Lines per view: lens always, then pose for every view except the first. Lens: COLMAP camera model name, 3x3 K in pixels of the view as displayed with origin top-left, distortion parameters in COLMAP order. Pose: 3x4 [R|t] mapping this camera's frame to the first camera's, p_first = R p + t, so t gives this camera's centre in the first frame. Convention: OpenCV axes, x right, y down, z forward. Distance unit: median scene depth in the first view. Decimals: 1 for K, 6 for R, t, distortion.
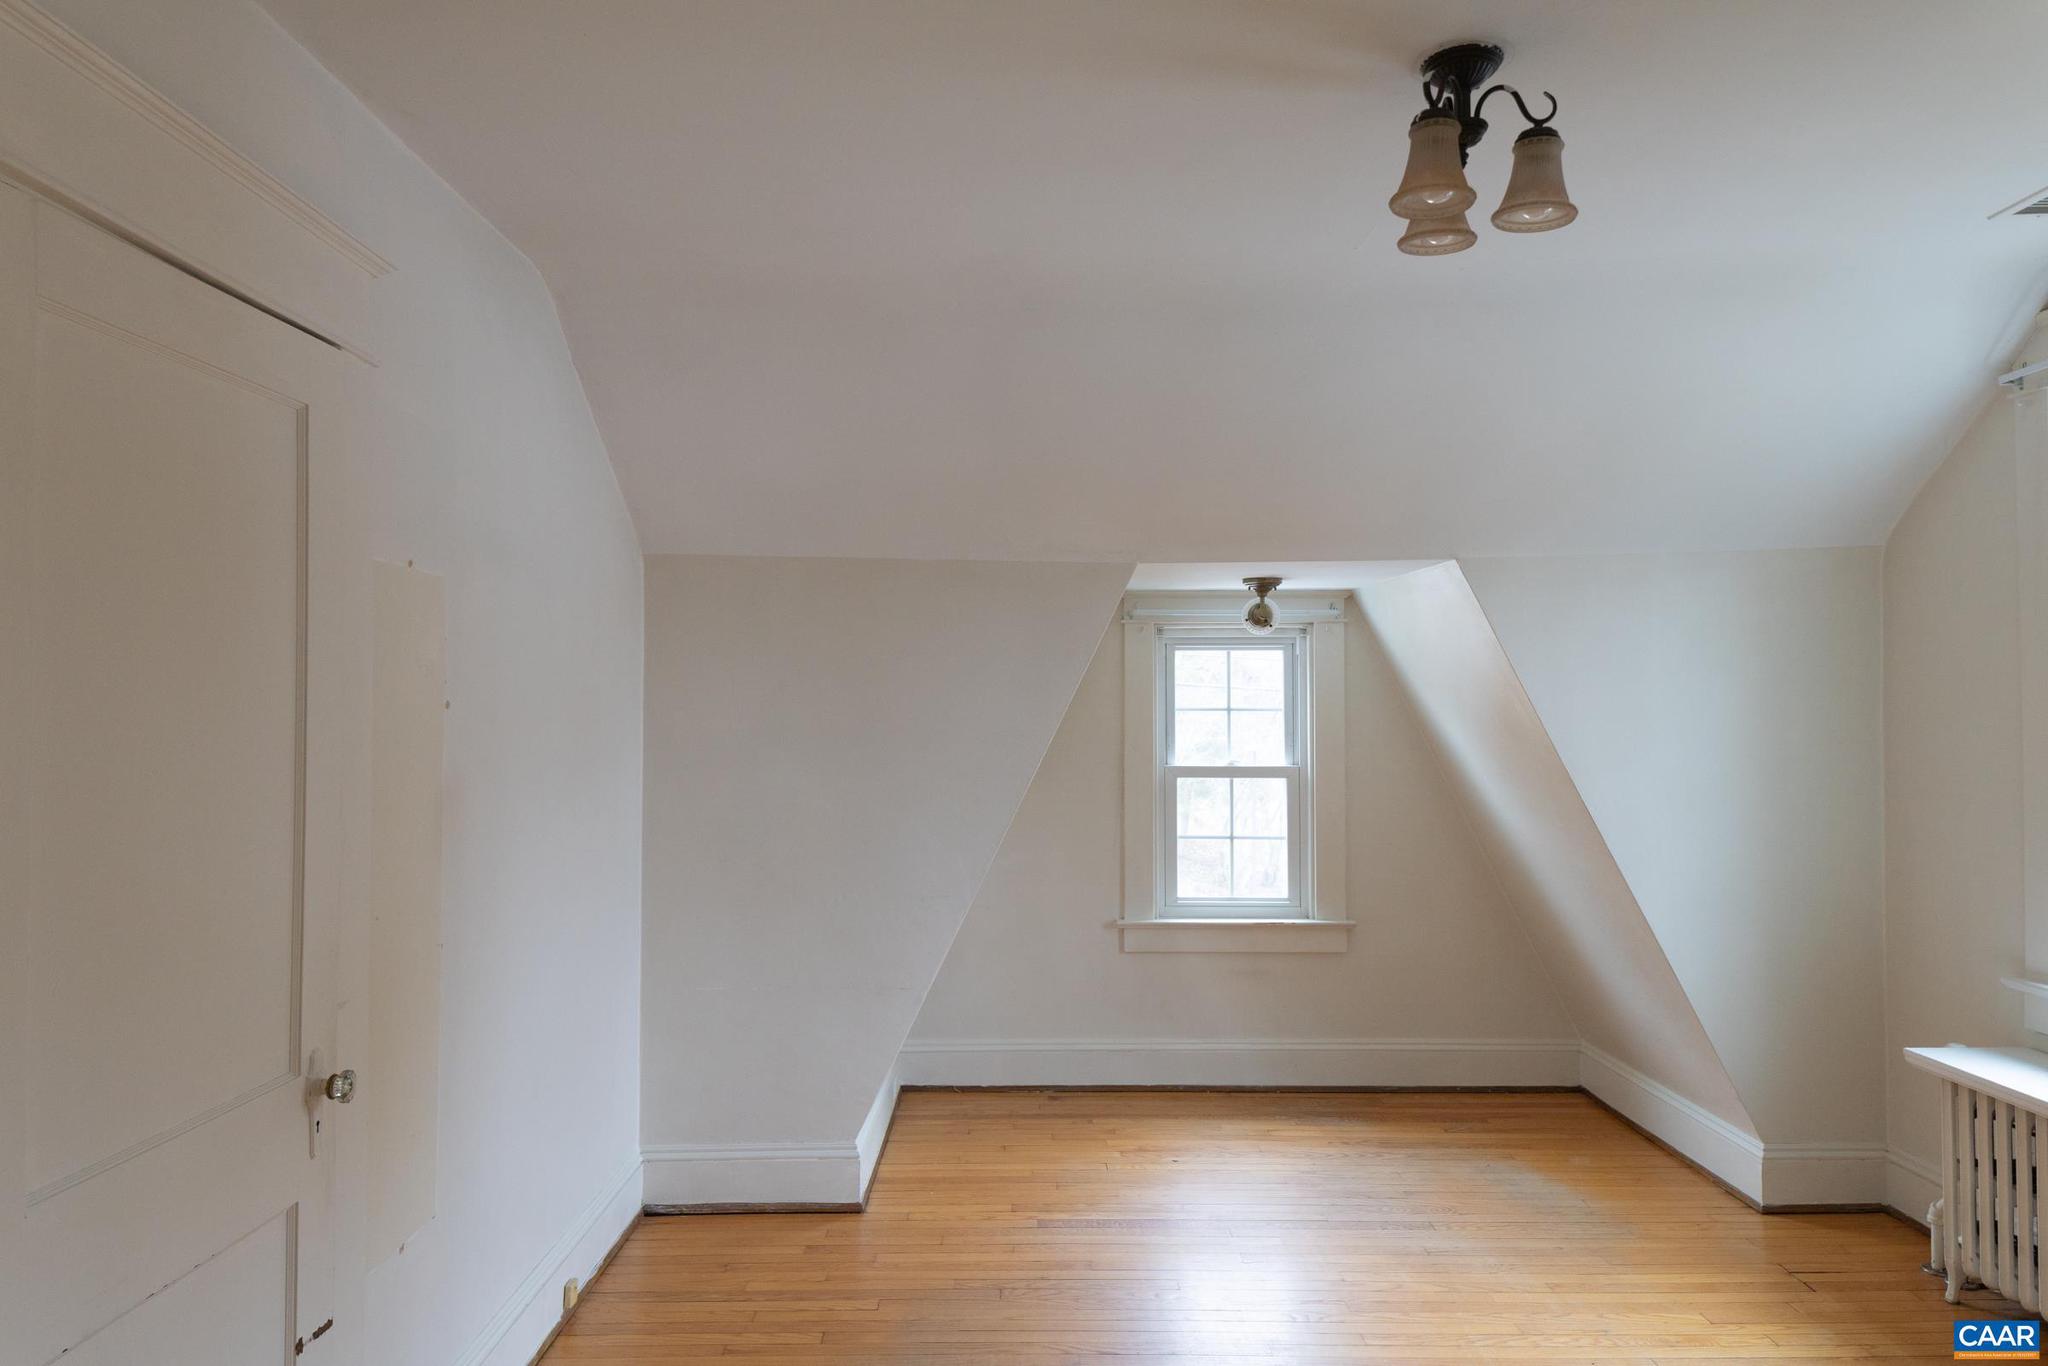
lens RADIAL K [[1430.1, 0, 1008.6], [0, 1430.1, 669.5], [0, 0, 1]] dist [0.080724, -0.047232]
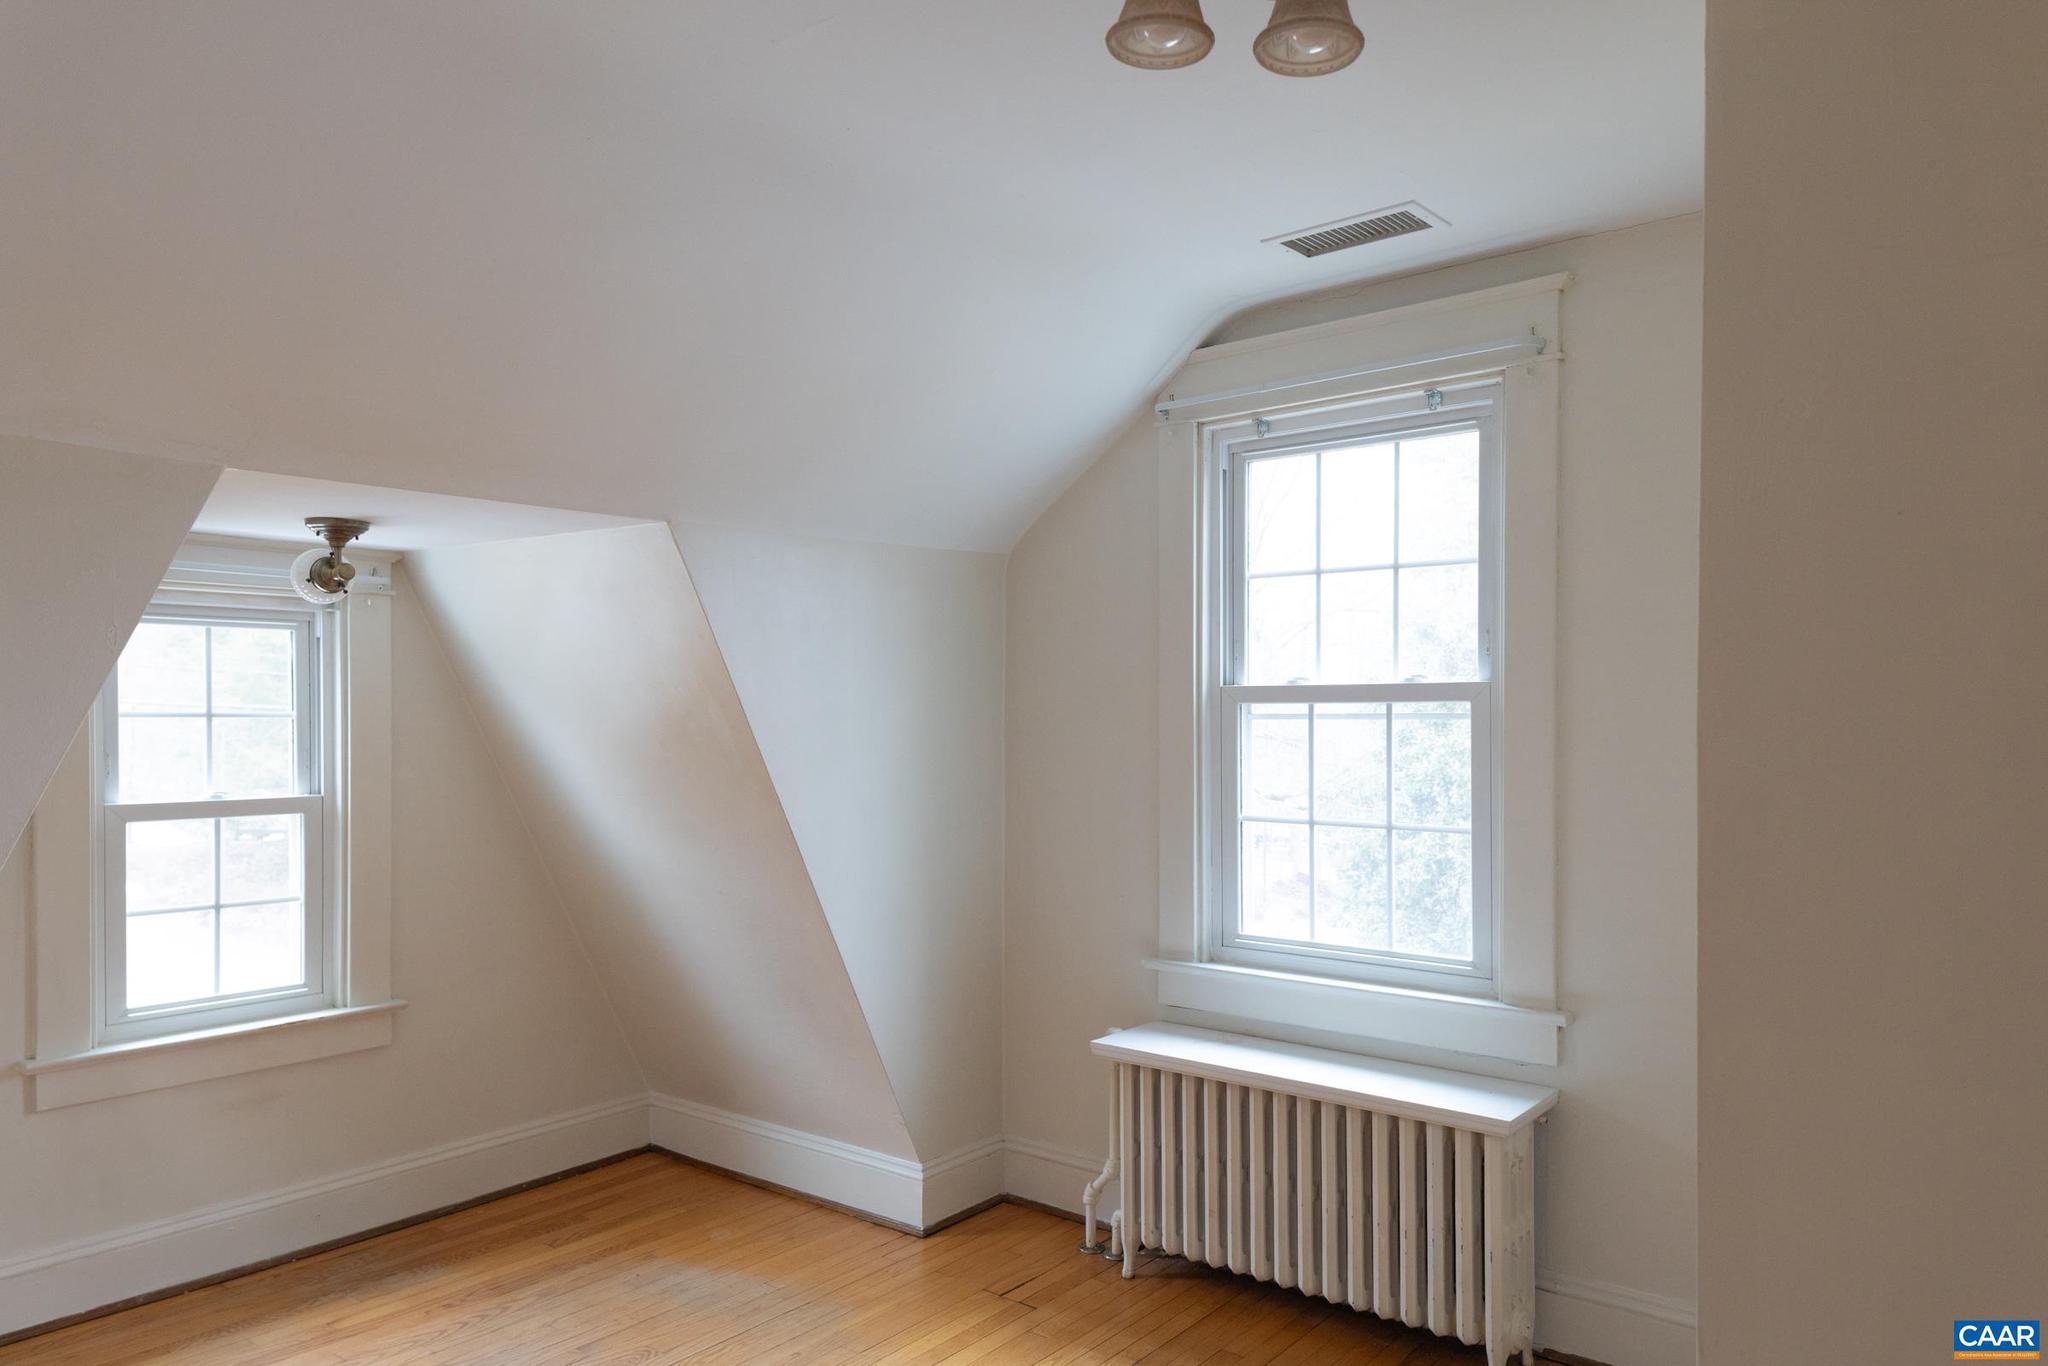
lens RADIAL K [[1430.1, 0, 967.6], [0, 1430.1, 731.8], [0, 0, 1]] dist [0.080724, -0.047232]
pose [[0.623824, -0.009076, 0.781512, -0.171462], [-0.022575, 0.999306, 0.029626, 0.008285], [-0.781238, -0.036124, 0.623187, 0.331979]]
